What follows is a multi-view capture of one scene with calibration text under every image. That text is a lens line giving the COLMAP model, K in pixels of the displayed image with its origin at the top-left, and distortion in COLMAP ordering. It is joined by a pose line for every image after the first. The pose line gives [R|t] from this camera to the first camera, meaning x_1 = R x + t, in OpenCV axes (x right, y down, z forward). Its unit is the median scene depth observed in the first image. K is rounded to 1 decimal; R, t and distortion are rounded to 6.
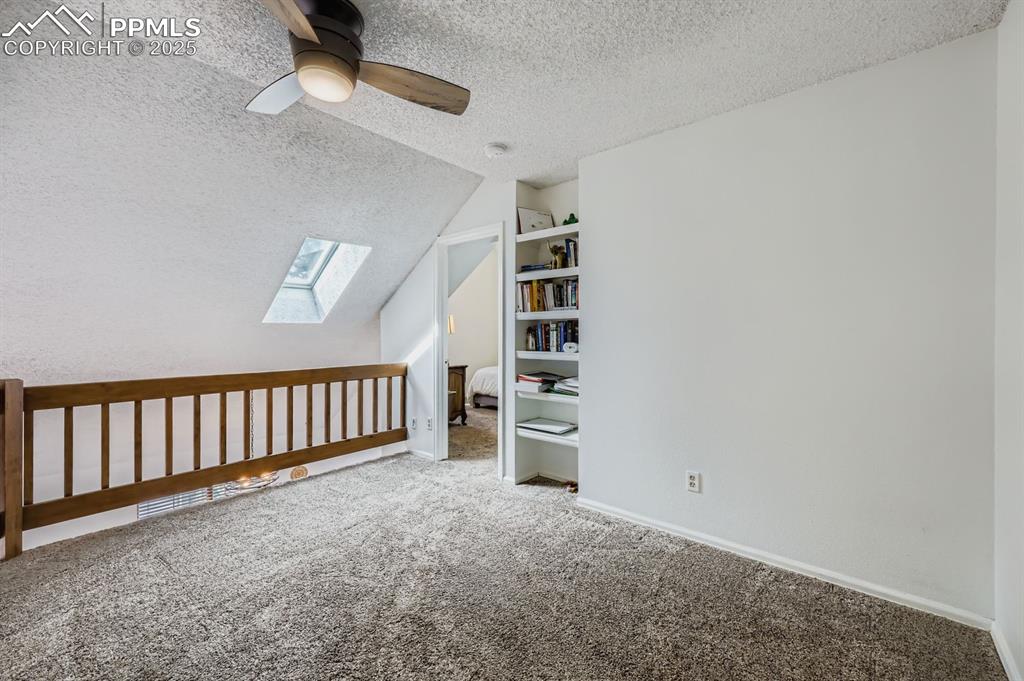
lens RADIAL K [[427.5, 0, 512.0], [0, 427.5, 340.5], [0, 0, 1]] dist [0.000095, 0.000066]
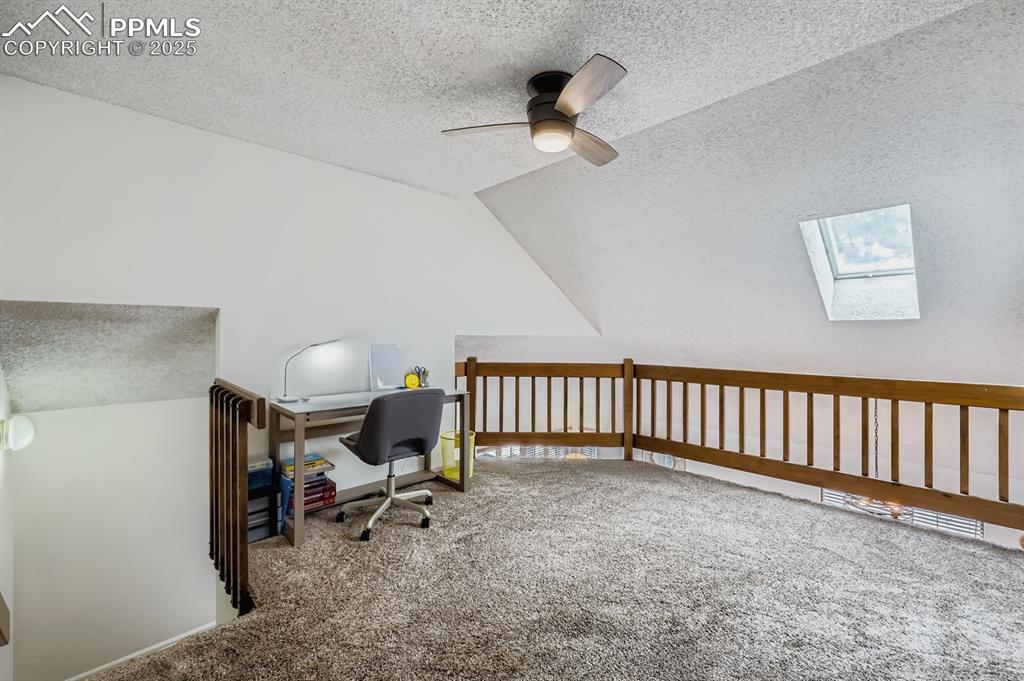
lens RADIAL K [[414.4, 0, 515.5], [0, 414.4, 334.2], [0, 0, 1]] dist [-0.001794, -0.000147]
pose [[-0.094863, 0.004396, -0.995481, 0.464217], [-0.016061, 0.999853, 0.005946, -0.010698], [0.995361, 0.016553, -0.094778, 0.568989]]
